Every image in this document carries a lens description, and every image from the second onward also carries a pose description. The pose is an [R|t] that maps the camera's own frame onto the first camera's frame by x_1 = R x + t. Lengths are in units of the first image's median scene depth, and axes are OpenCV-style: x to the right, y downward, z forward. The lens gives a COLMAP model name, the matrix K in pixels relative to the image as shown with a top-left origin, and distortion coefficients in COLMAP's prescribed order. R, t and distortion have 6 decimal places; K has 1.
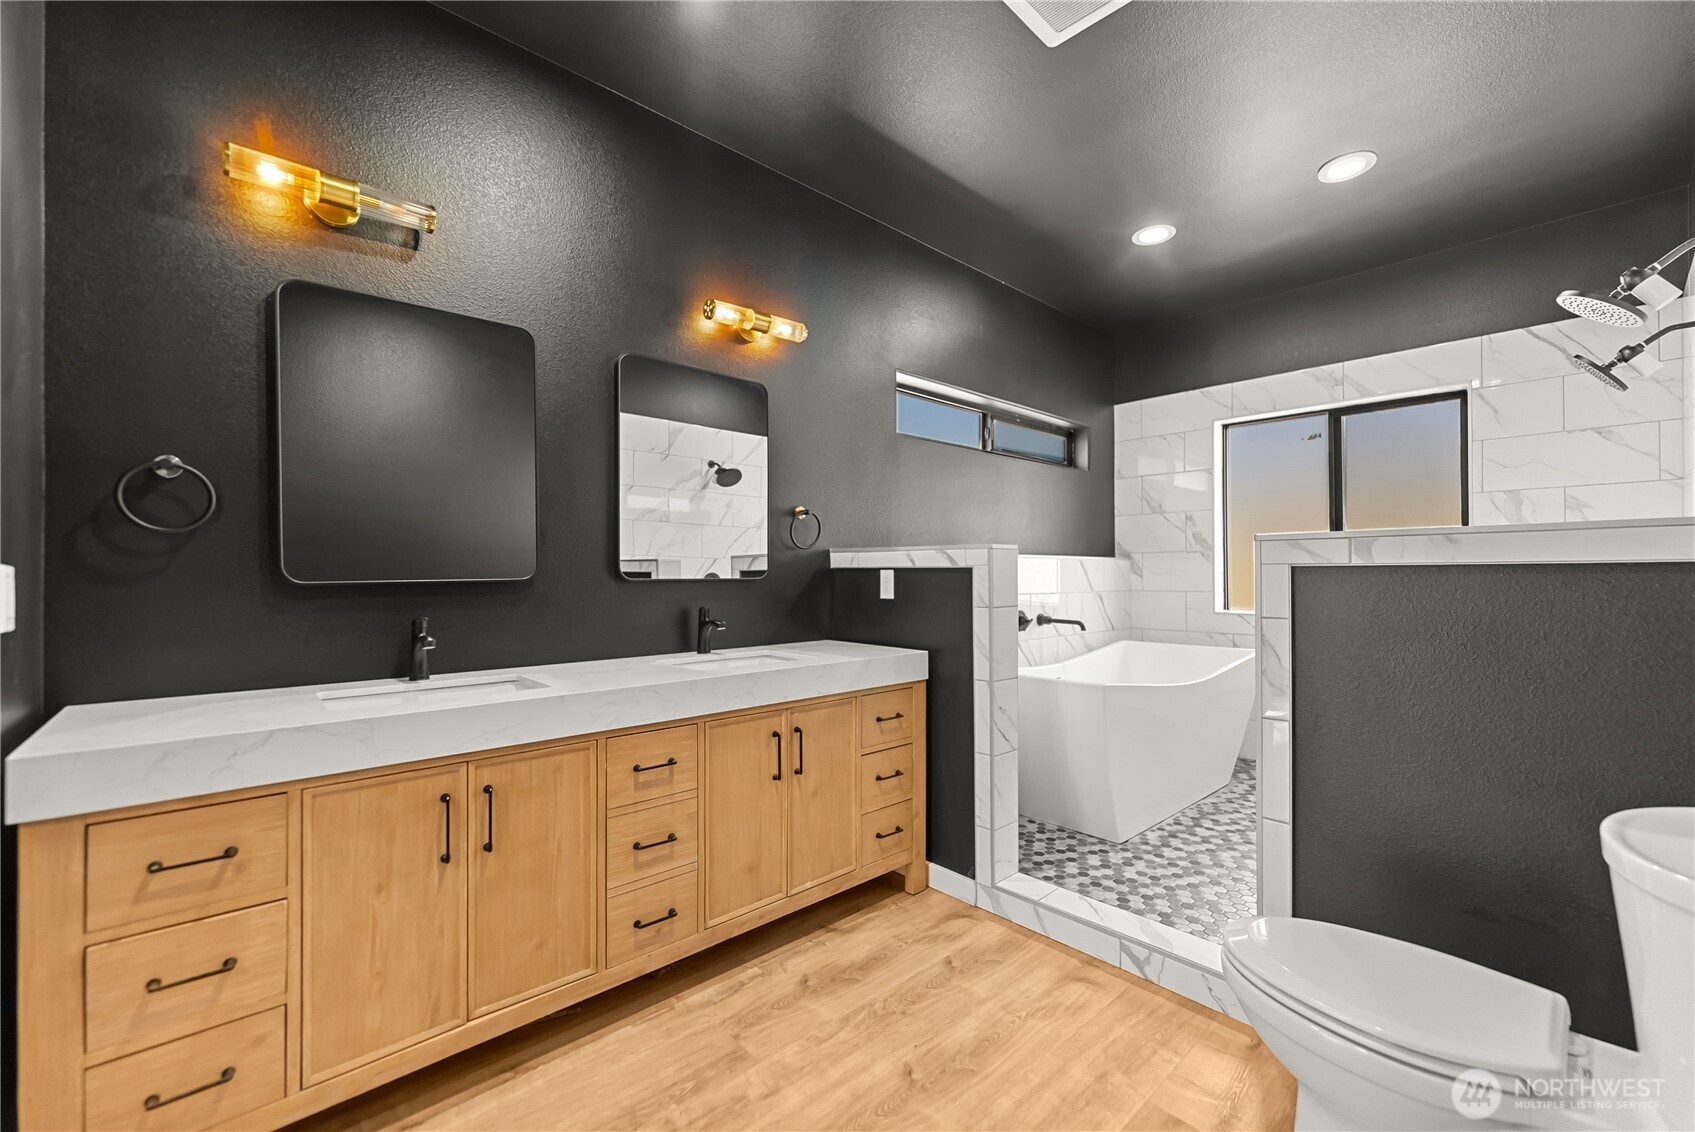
lens RADIAL K [[681.0, 0, 851.2], [0, 681.0, 570.0], [0, 0, 1]] dist [-0.002984, -0.000144]
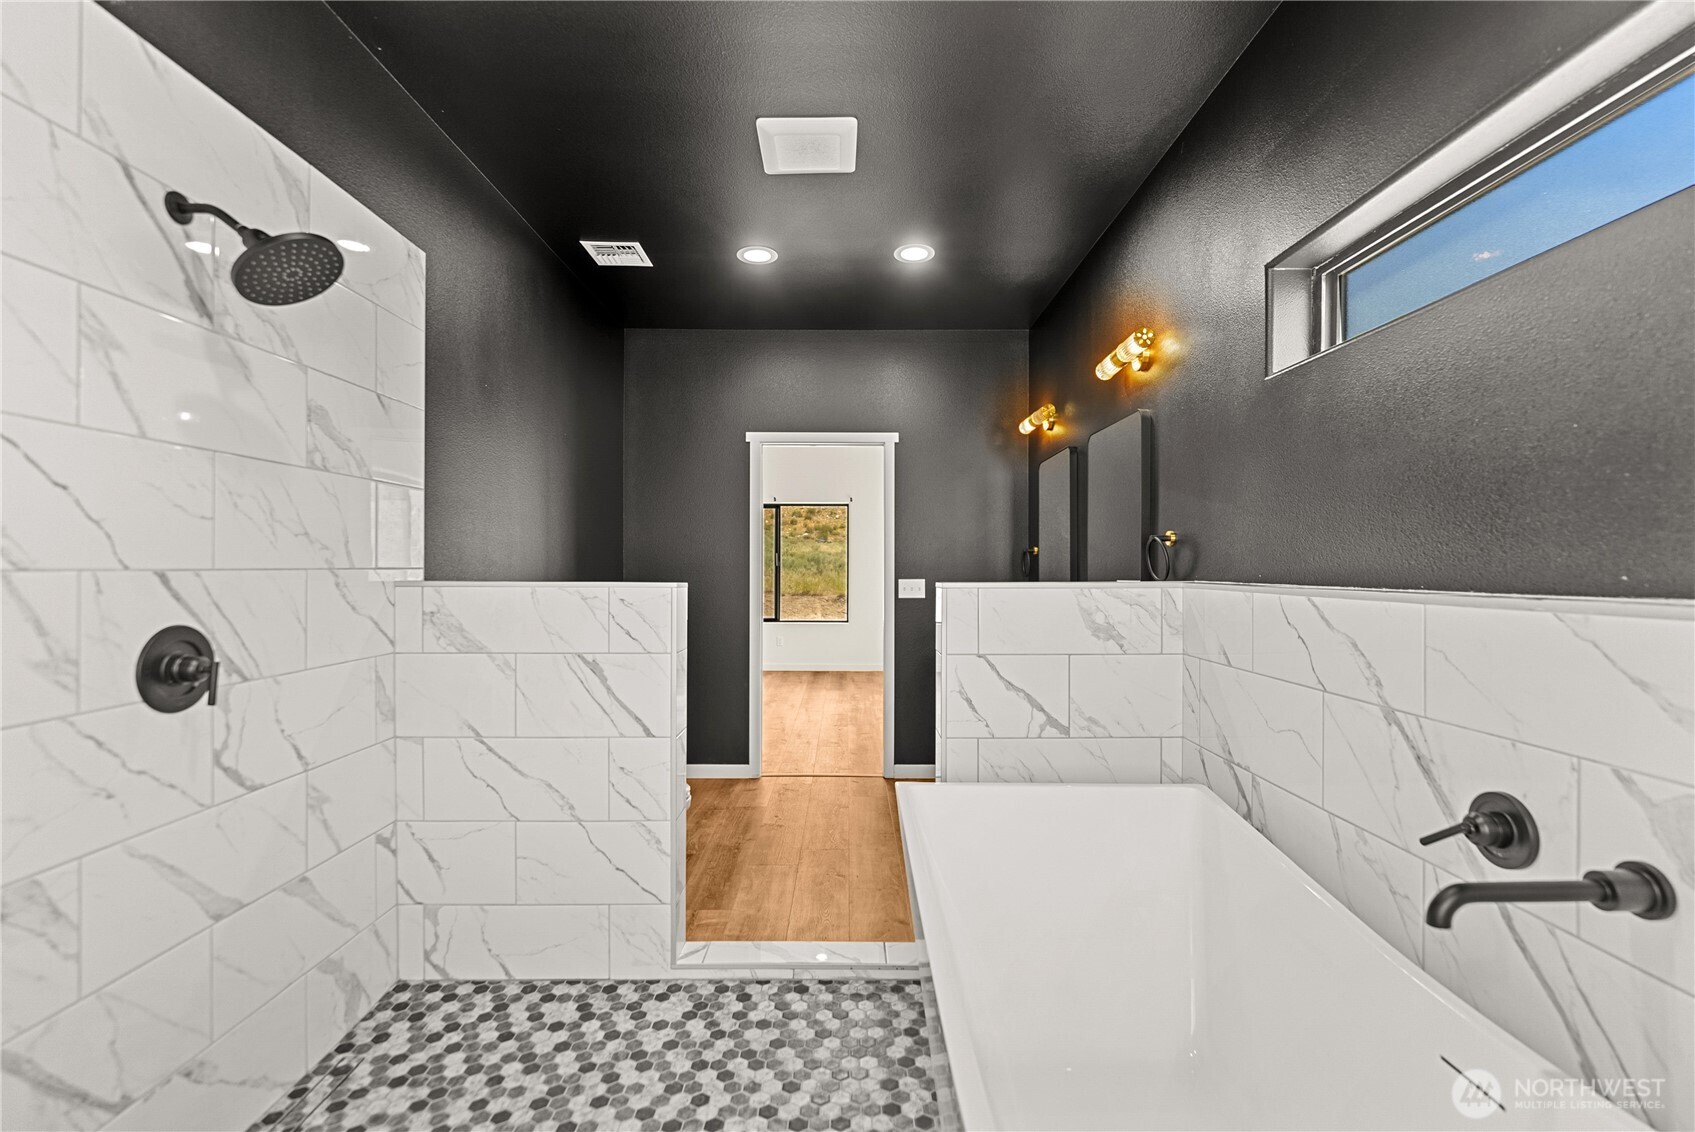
lens RADIAL K [[732.7, 0, 847.5], [0, 732.7, 566.0], [0, 0, 1]] dist [0.000176, 0.000015]
pose [[-0.668289, 0.000611, -0.743902, 0.791395], [0.004340, 0.999986, -0.003077, -0.043630], [0.743889, -0.005284, -0.668282, 1.200529]]
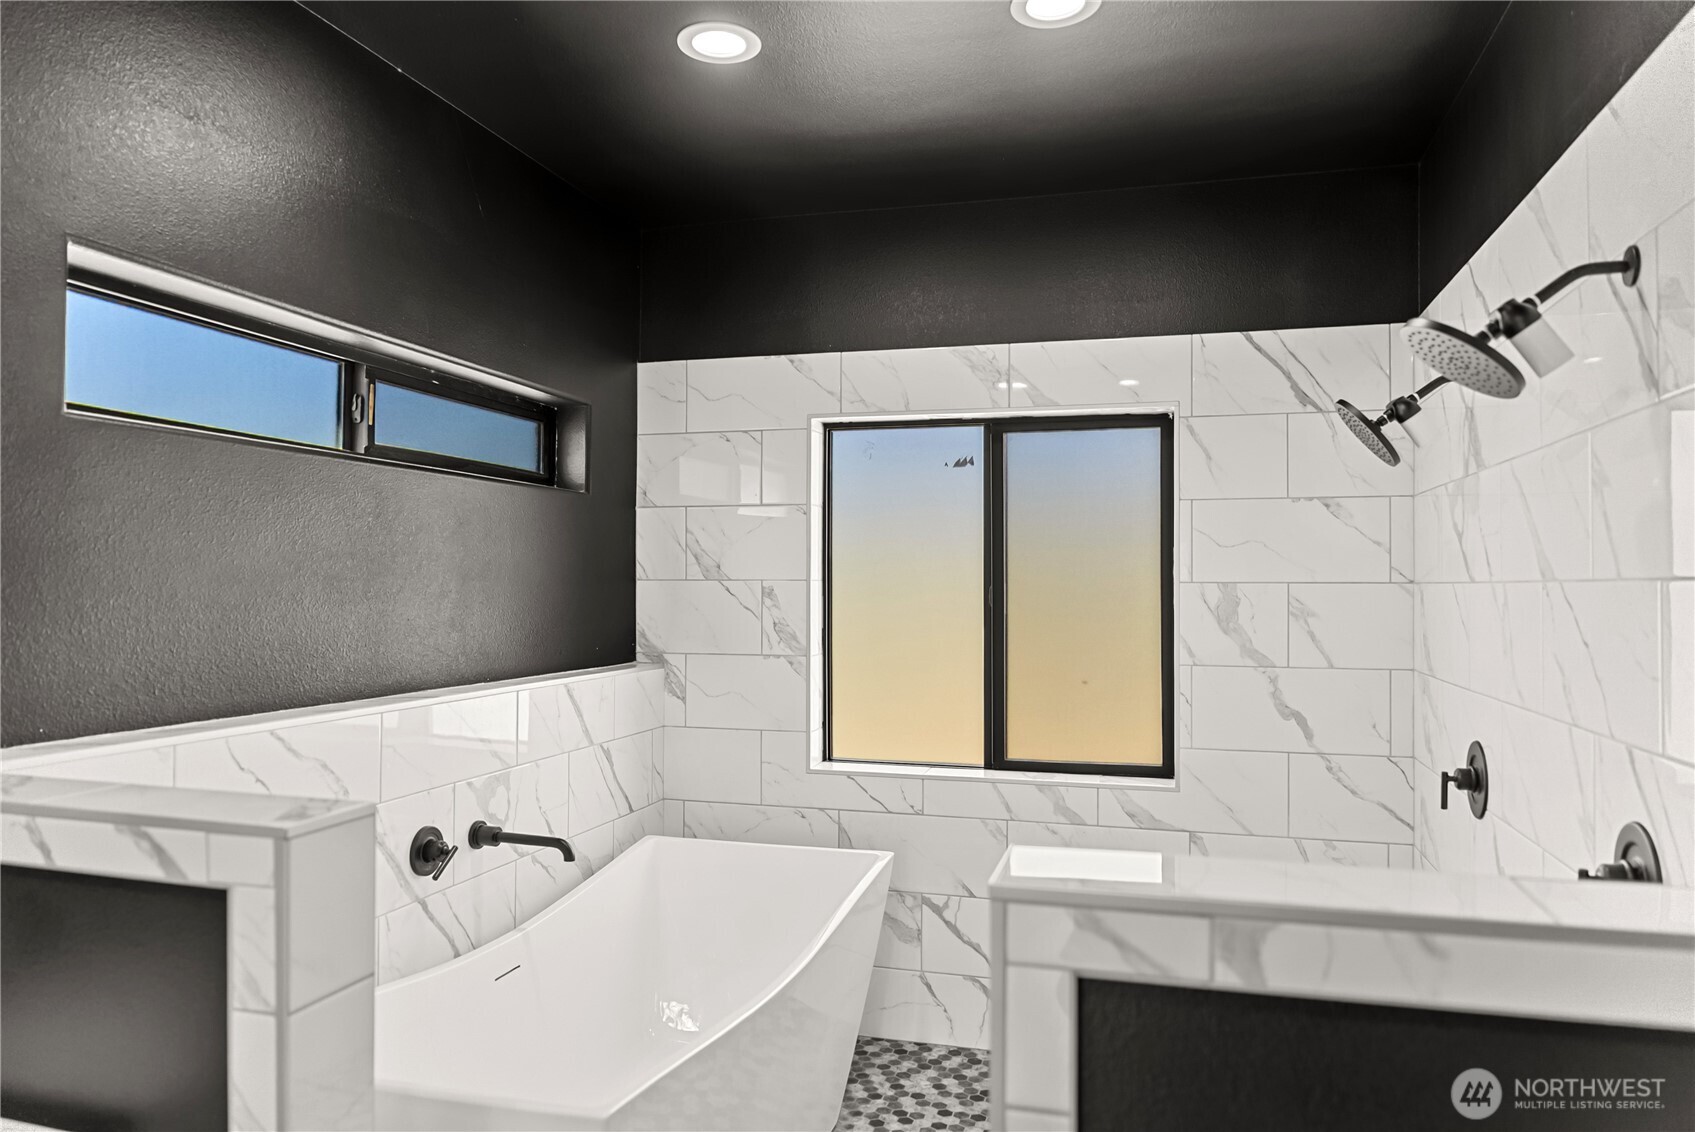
lens RADIAL K [[1137.8, 0, 840.8], [0, 1137.8, 568.8], [0, 0, 1]] dist [-0.003661, -0.000043]
pose [[0.853712, 0.012963, 0.520584, 0.110364], [-0.010011, 0.999914, -0.008483, -0.122690], [-0.520649, 0.002030, 0.853768, 0.286964]]
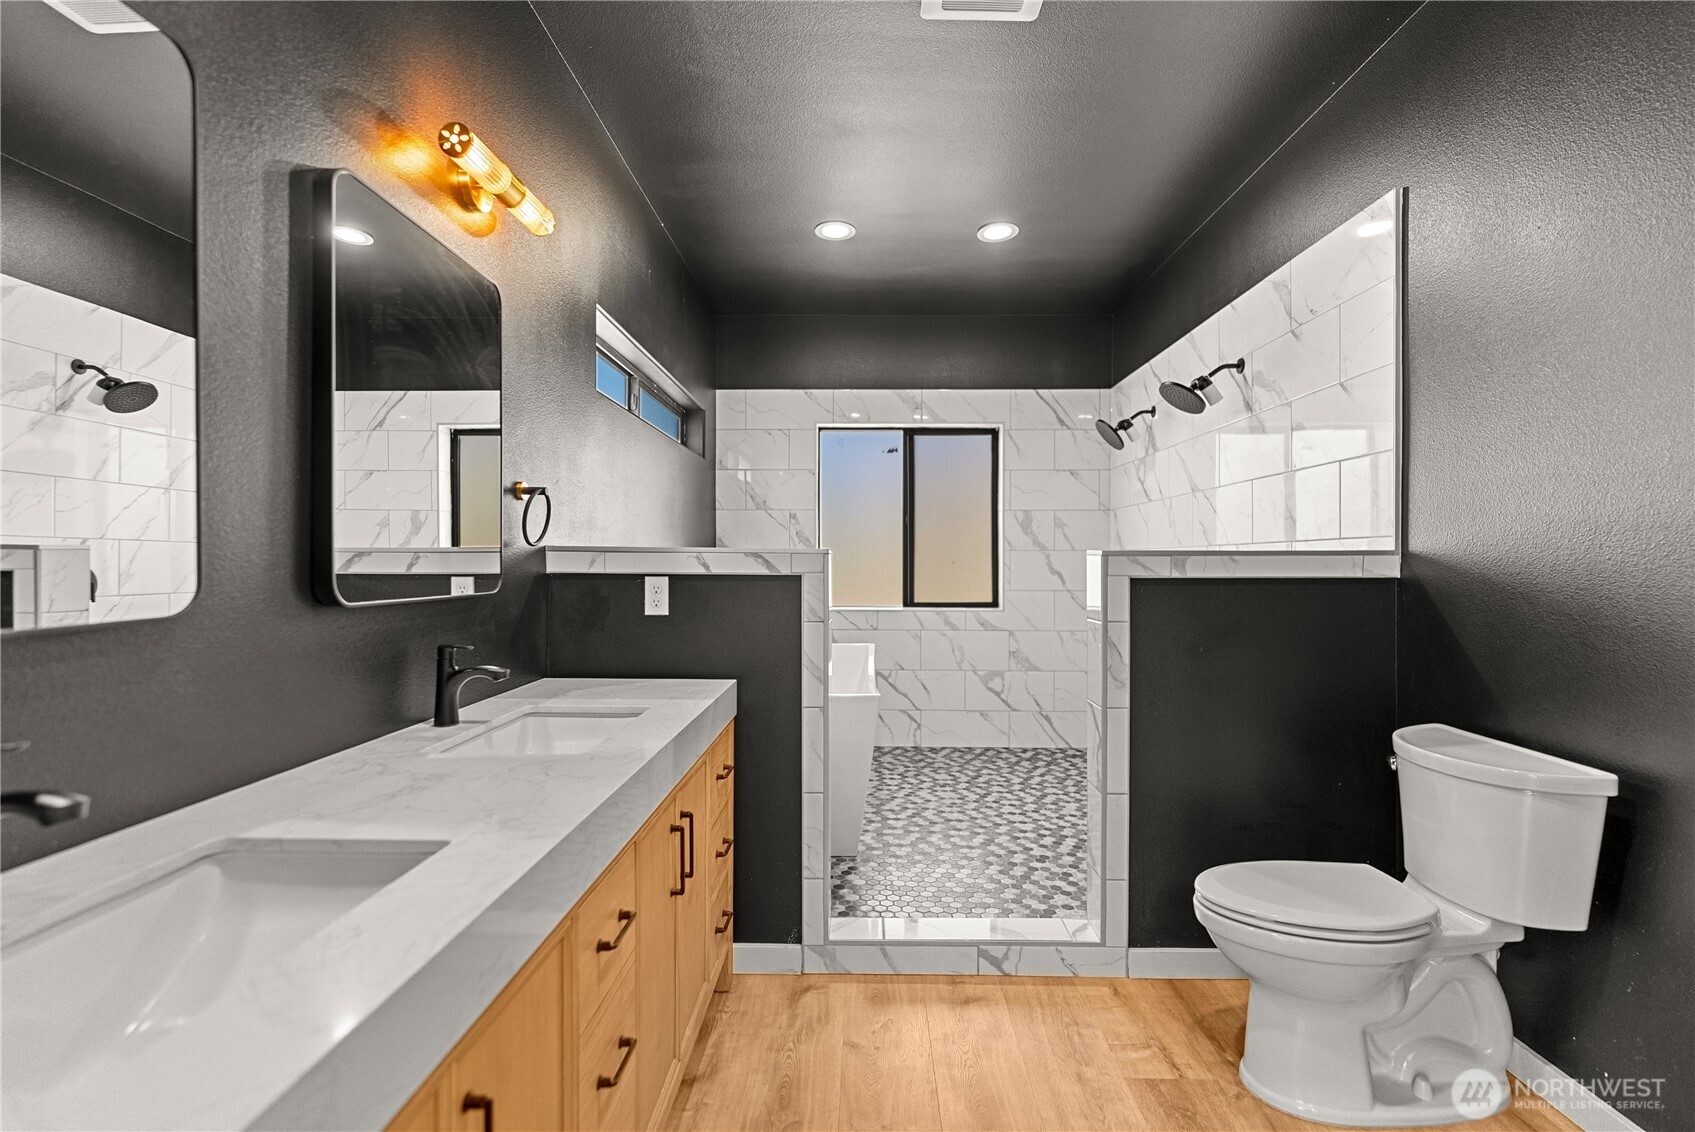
lens RADIAL K [[763.0, 0, 847.5], [0, 763.0, 566.0], [0, 0, 1]] dist [0.018773, 0.000510]
pose [[0.687092, 0.000796, 0.726570, -0.365451], [-0.009590, 0.999922, 0.007974, -0.018001], [-0.726507, -0.012447, 0.687046, 0.237067]]
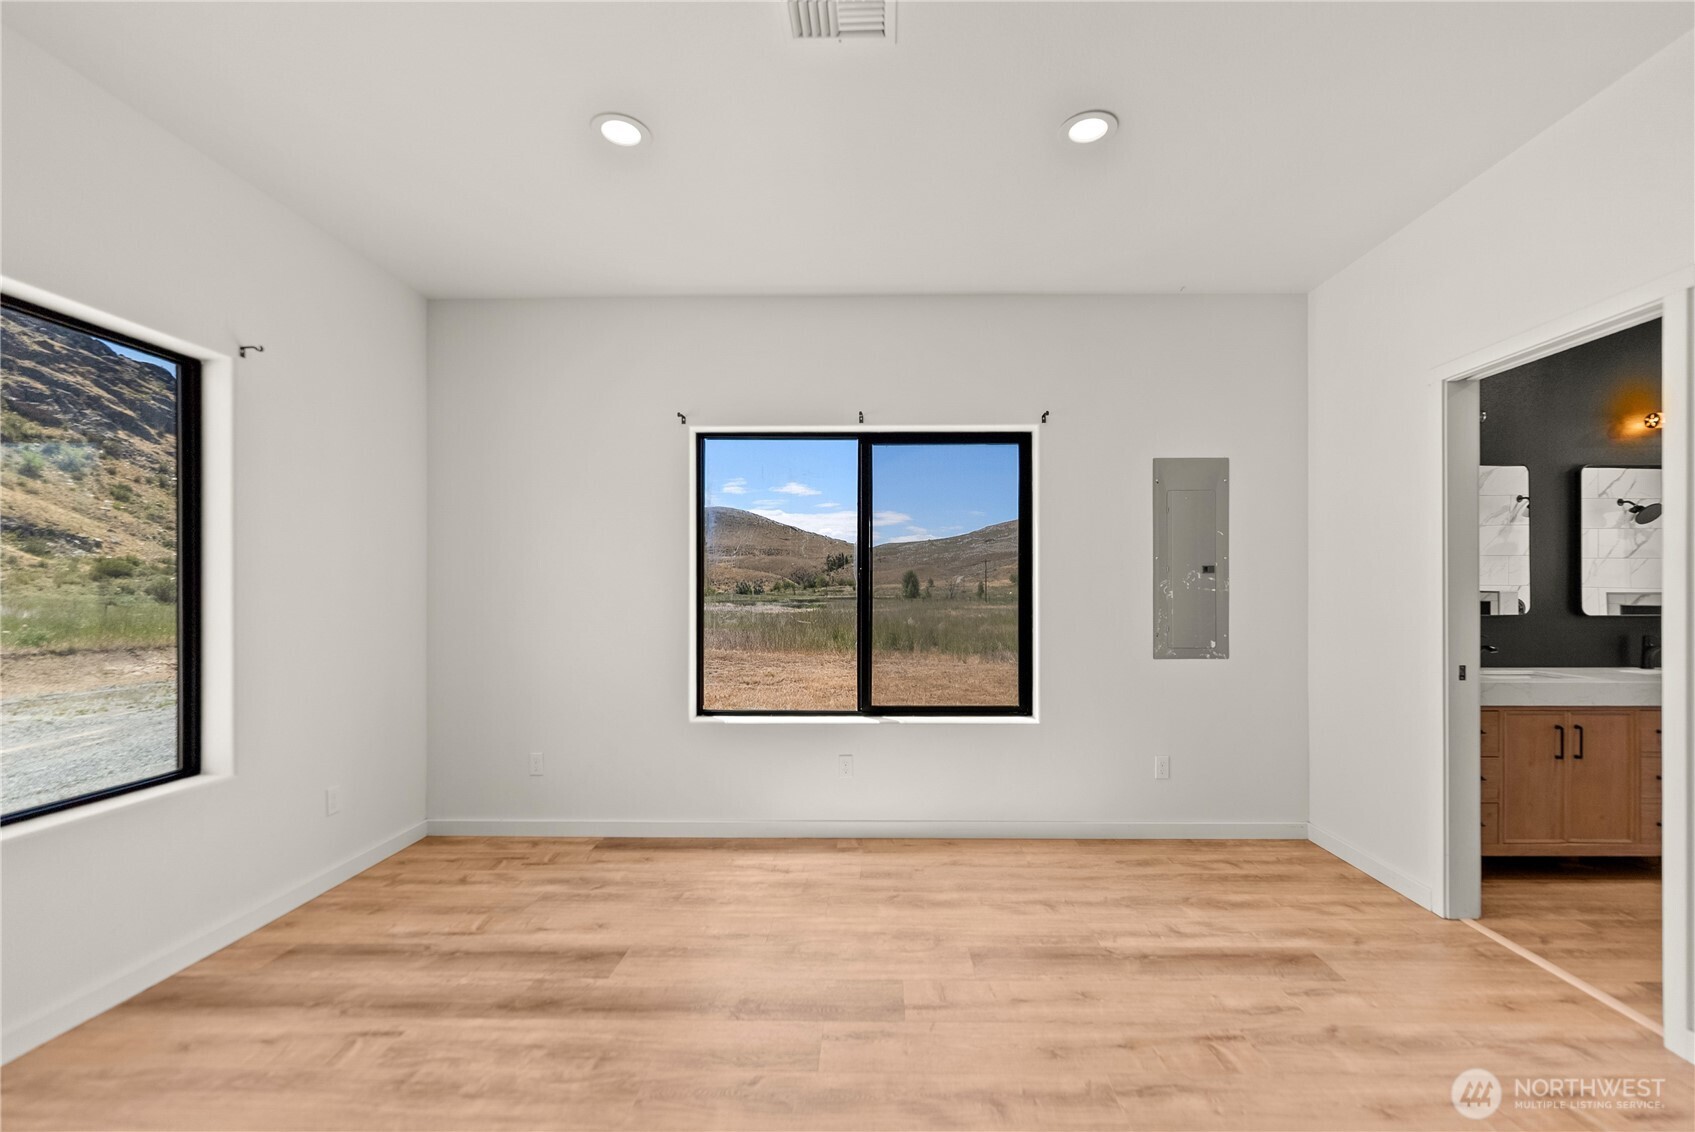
lens RADIAL K [[716.2, 0, 869.6], [0, 716.2, 583.4], [0, 0, 1]] dist [-0.001448, -0.000263]
pose [[0.732000, 0.002487, -0.681300, -0.308090], [0.000158, 0.999993, 0.003820, -0.046922], [0.681305, -0.002904, 0.731994, -0.922383]]
